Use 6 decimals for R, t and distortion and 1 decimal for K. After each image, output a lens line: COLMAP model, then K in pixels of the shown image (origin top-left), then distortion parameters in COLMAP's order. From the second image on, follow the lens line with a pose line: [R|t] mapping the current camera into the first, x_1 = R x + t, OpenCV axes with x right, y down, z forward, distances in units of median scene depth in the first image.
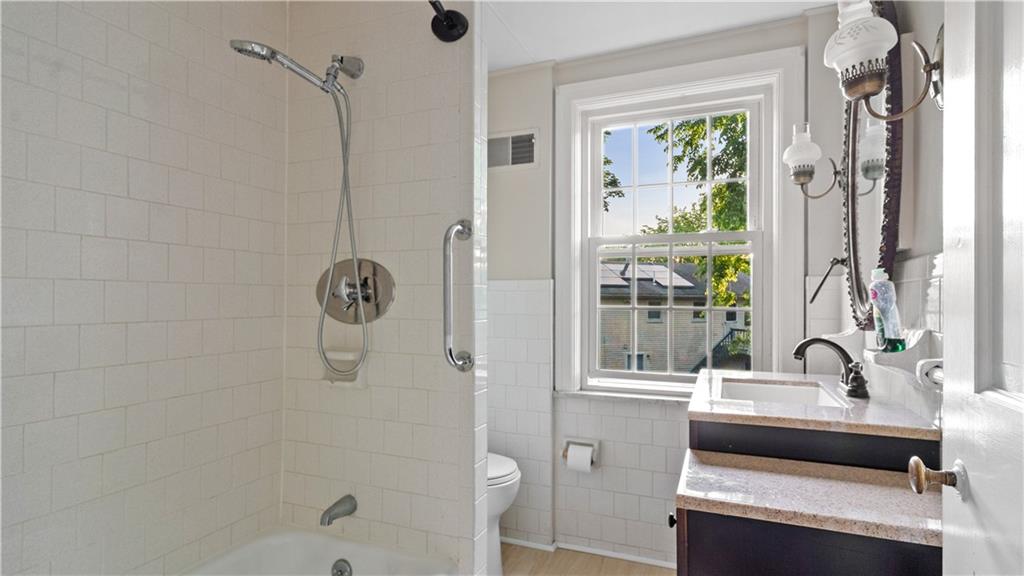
lens RADIAL K [[505.9, 0, 507.6], [0, 505.9, 282.6], [0, 0, 1]] dist [0.000301, -0.000878]
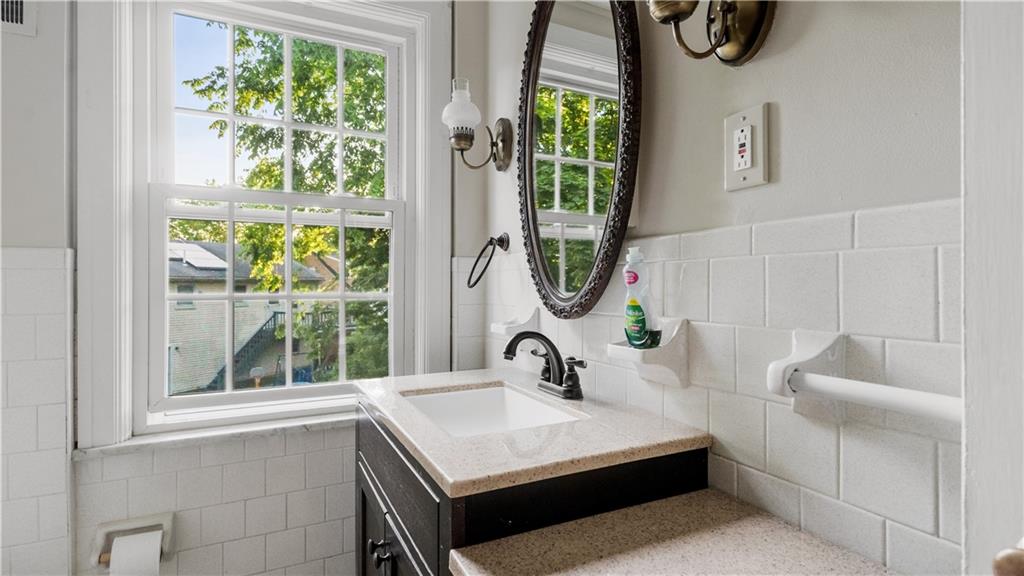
lens RADIAL K [[505.9, 0, 507.6], [0, 505.9, 282.6], [0, 0, 1]] dist [0.000301, -0.000878]
pose [[0.657657, -0.004355, 0.753305, -0.014111], [-0.020900, 0.999493, 0.024023, 0.007413], [-0.753028, -0.031543, 0.657232, 0.299434]]
